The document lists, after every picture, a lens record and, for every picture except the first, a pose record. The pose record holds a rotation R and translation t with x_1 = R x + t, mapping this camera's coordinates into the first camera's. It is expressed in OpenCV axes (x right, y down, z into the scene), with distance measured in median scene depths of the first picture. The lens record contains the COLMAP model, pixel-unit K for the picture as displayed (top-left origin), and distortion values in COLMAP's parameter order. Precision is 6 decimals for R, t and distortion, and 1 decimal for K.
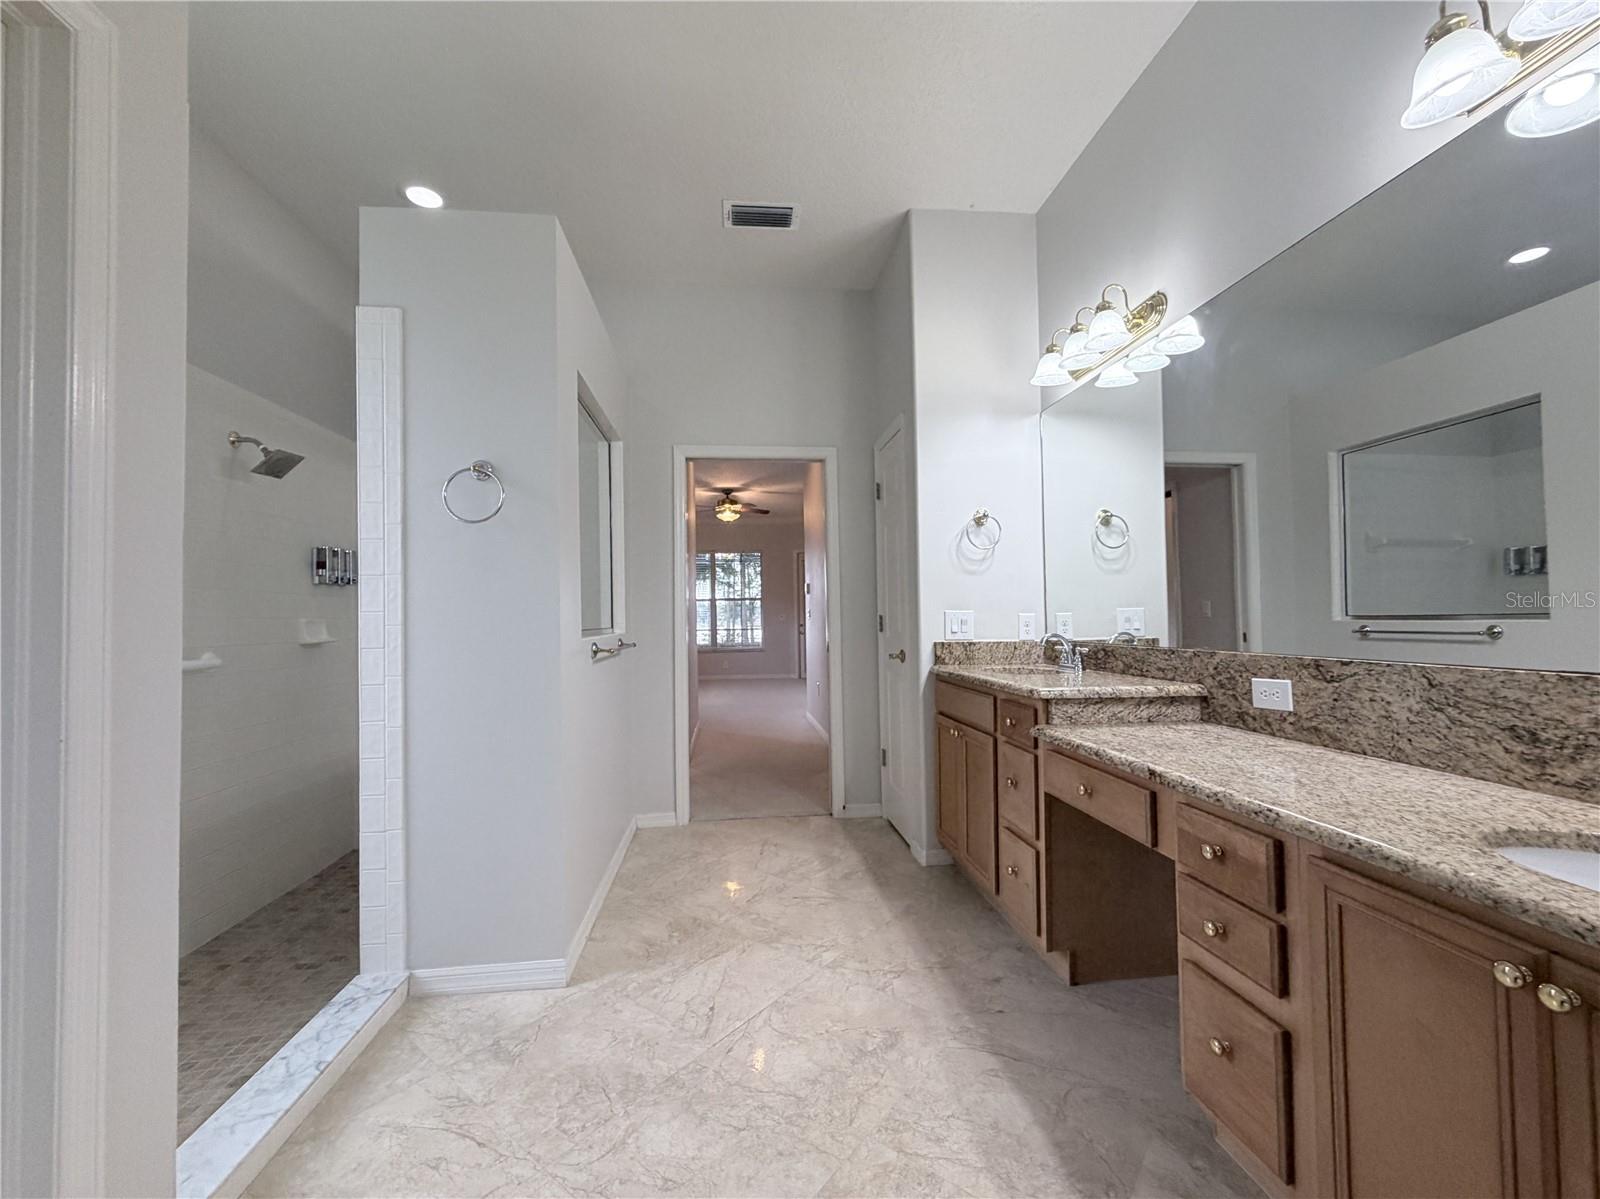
lens RADIAL K [[641.5, 0, 798.8], [0, 641.5, 601.2], [0, 0, 1]] dist [0.000080, 0.000010]
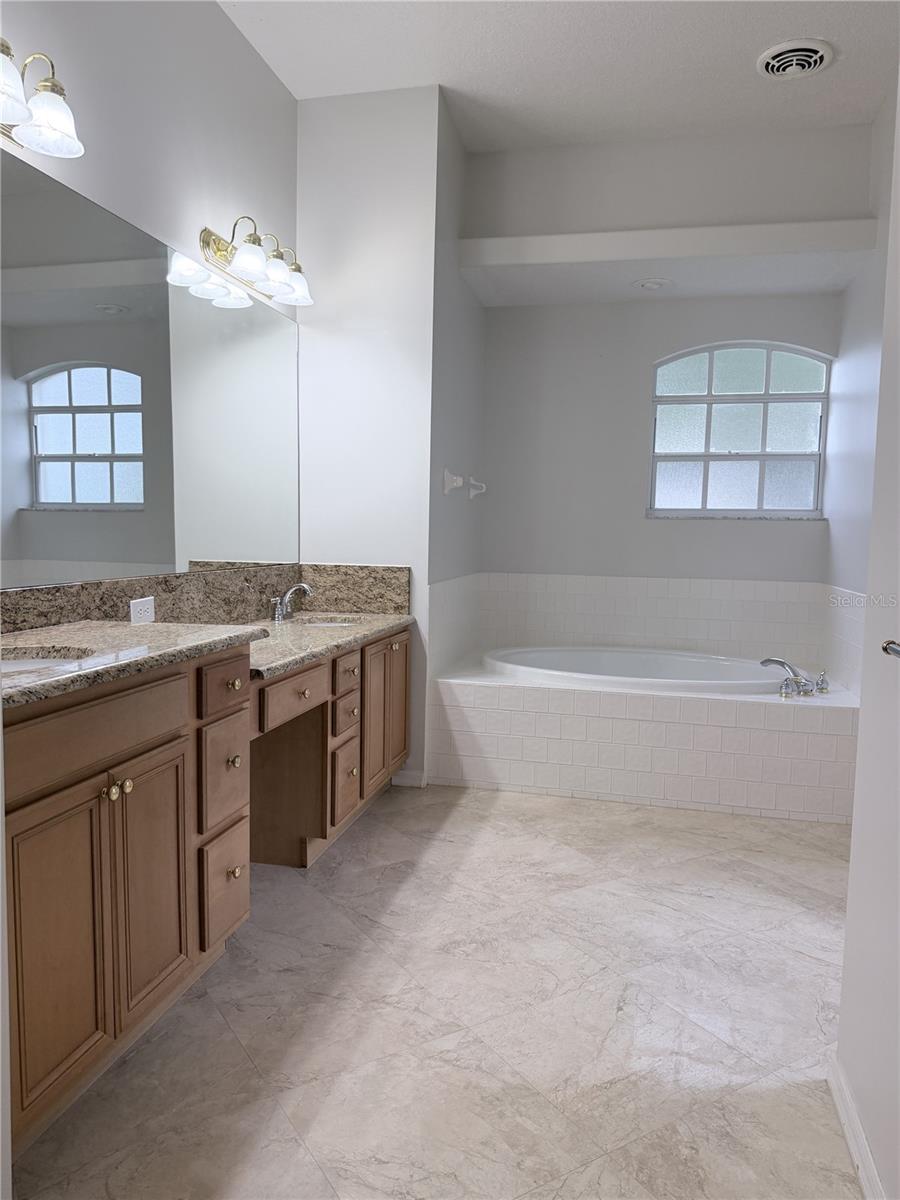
lens RADIAL K [[835.7, 0, 451.4], [0, 835.7, 601.5], [0, 0, 1]] dist [0.031706, -0.012872]
pose [[-0.941177, -0.030629, 0.336522, -0.339029], [-0.012692, 0.998385, 0.055373, 0.039913], [-0.337674, 0.047844, -0.940046, 2.504686]]
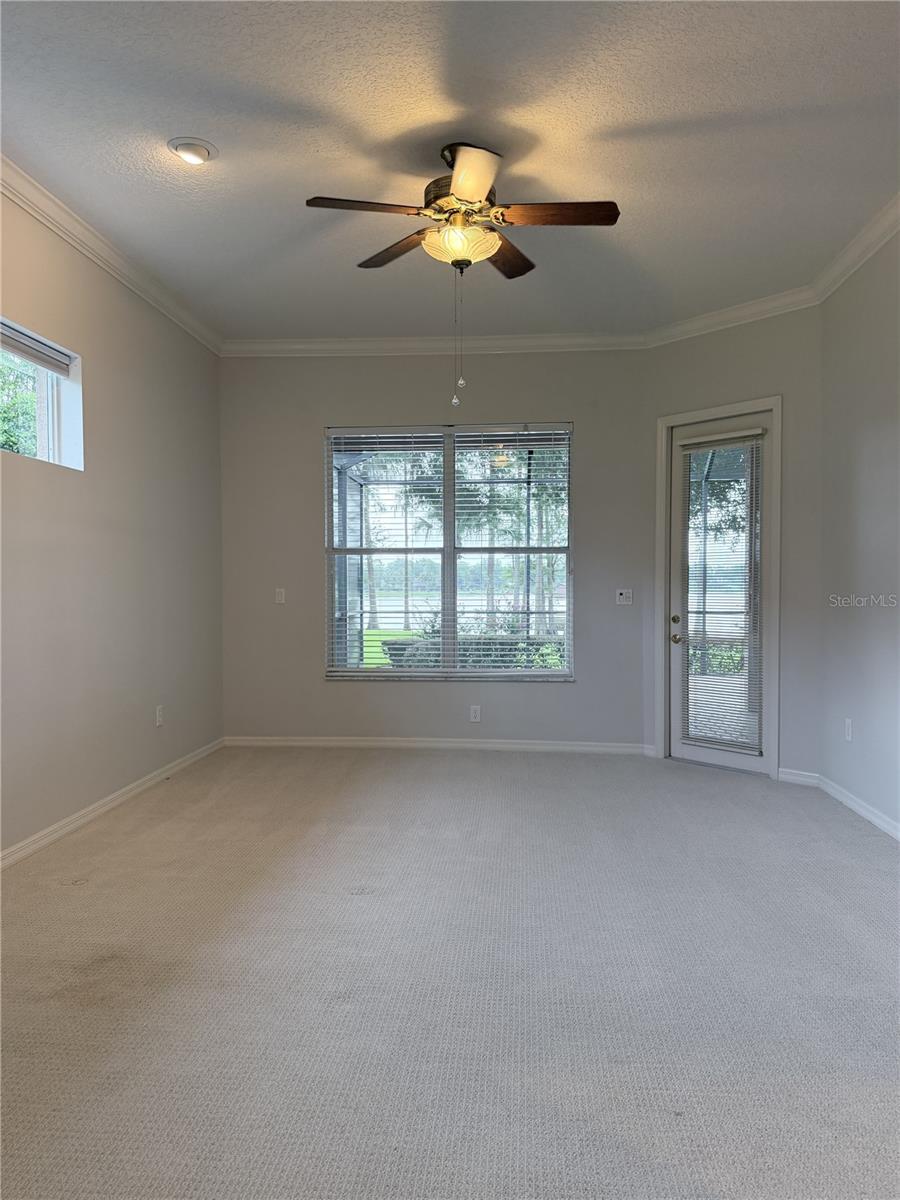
lens RADIAL K [[835.7, 0, 449.7], [0, 835.7, 602.4], [0, 0, 1]] dist [0.031706, -0.012872]
pose [[0.980629, 0.011835, -0.195517, -0.038285], [-0.002351, 0.998812, 0.048667, 0.007055], [0.195861, -0.047265, 0.979492, 0.654670]]
